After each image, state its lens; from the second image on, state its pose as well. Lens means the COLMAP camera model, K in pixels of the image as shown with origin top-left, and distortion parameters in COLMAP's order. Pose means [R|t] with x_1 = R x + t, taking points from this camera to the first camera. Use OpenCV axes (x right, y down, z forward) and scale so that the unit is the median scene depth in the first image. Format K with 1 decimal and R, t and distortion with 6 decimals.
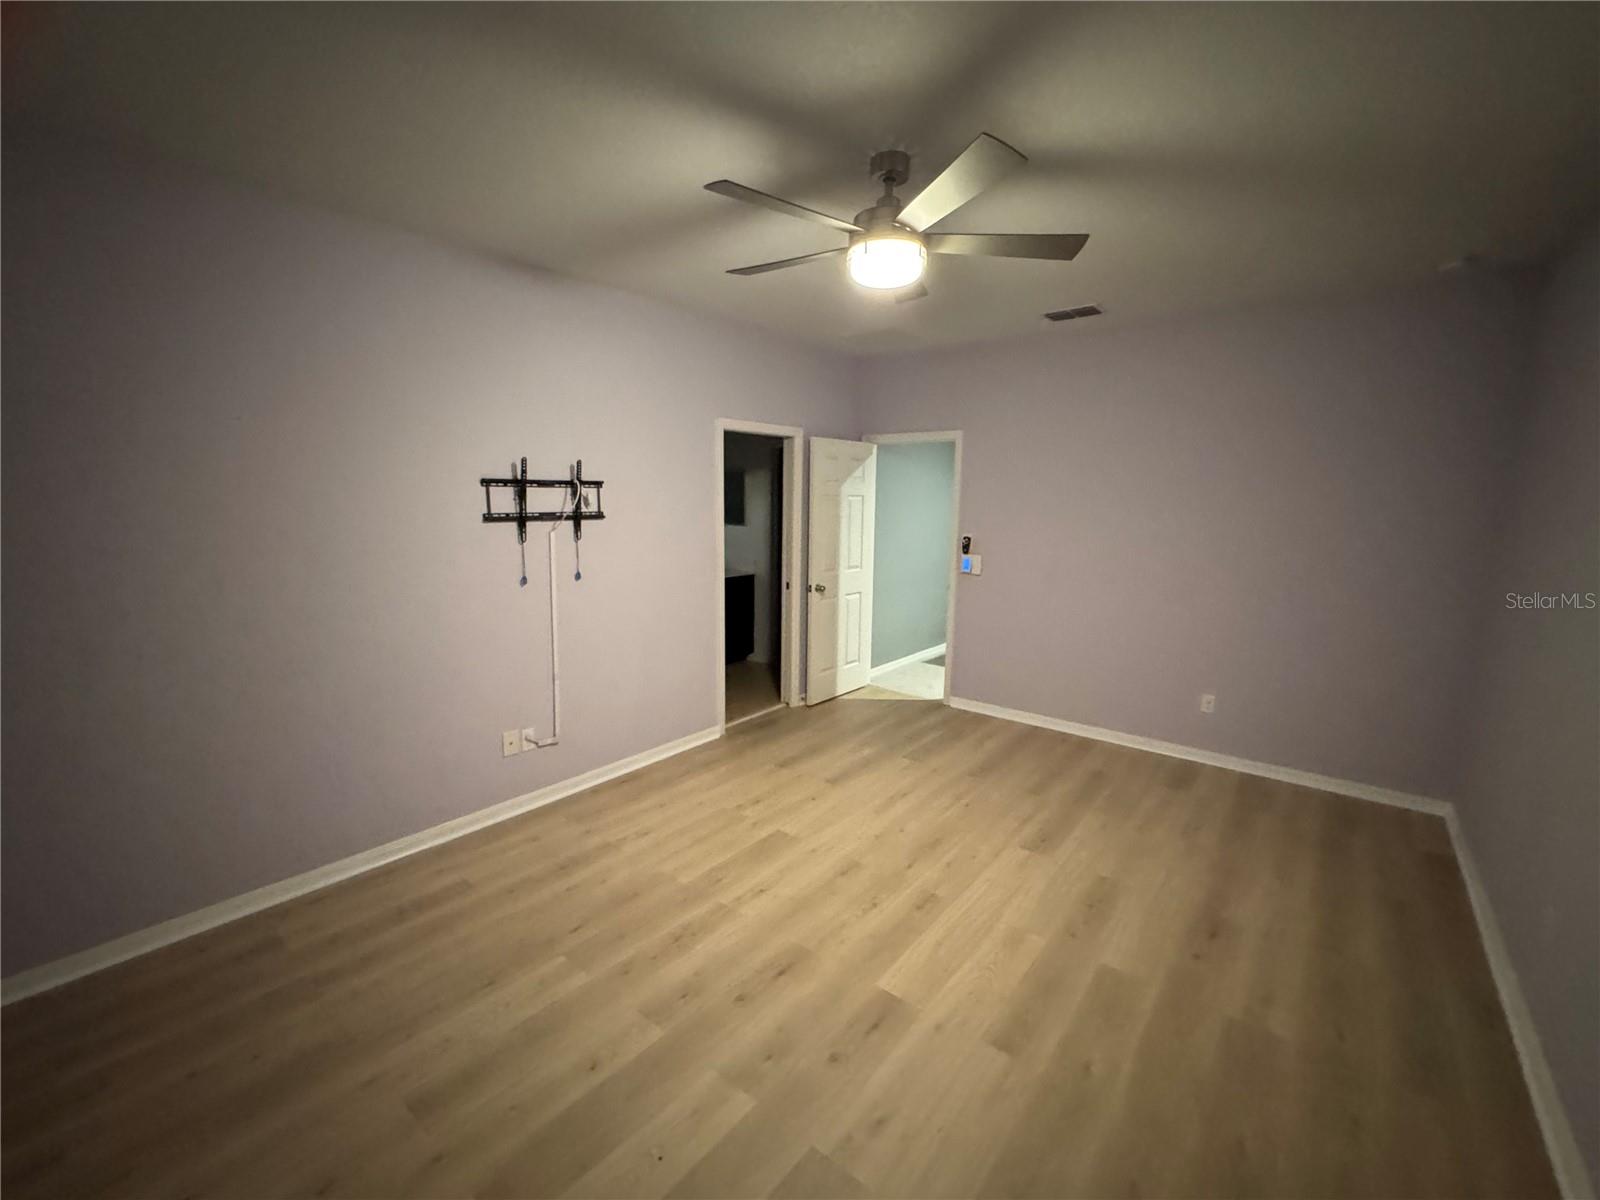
lens RADIAL K [[680.1, 0, 800.2], [0, 680.1, 595.2], [0, 0, 1]] dist [0.001564, 0.000212]
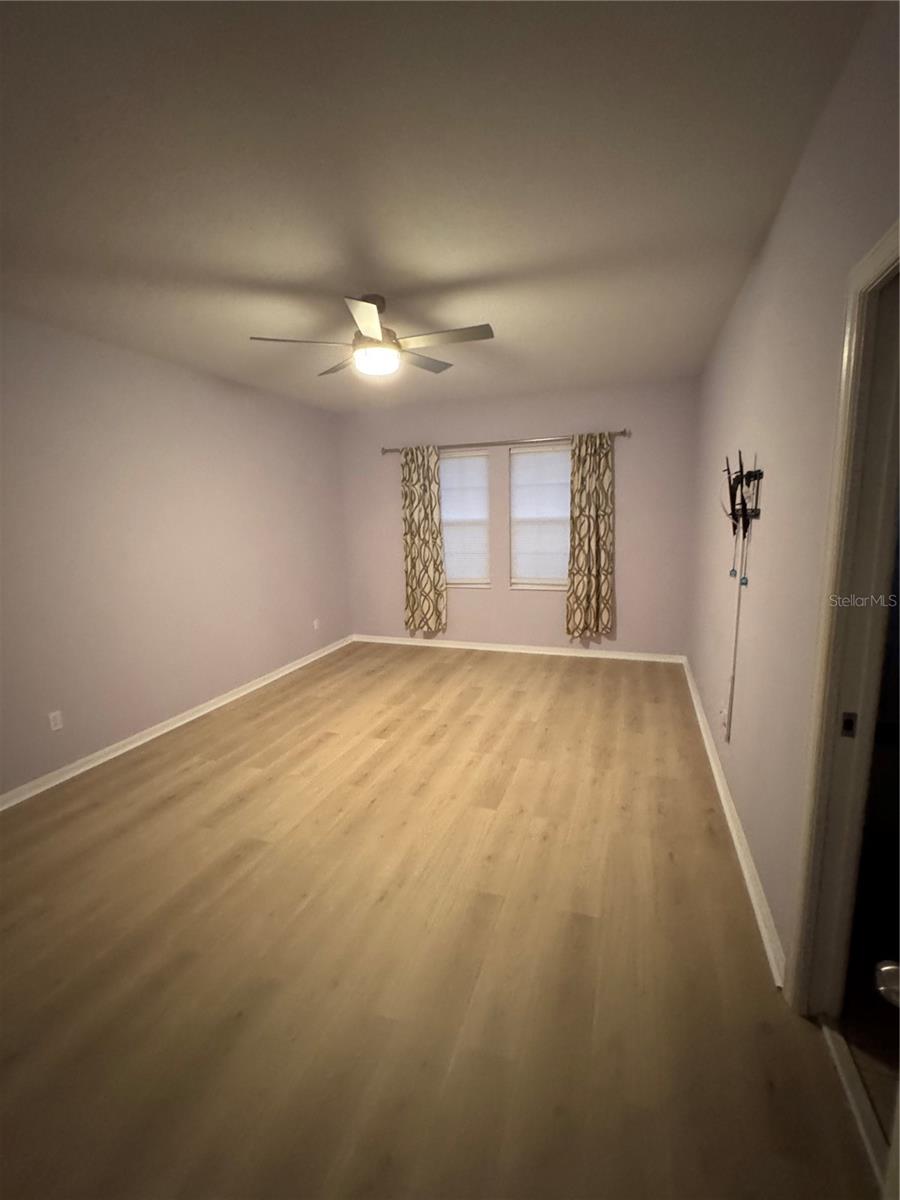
lens RADIAL K [[510.0, 0, 452.3], [0, 510.0, 596.5], [0, 0, 1]] dist [0.001564, 0.000212]
pose [[-0.943400, 0.072447, -0.323648, 0.296727], [-0.033577, 0.949973, 0.310521, -0.242625], [0.329954, 0.303812, -0.893772, 1.755731]]
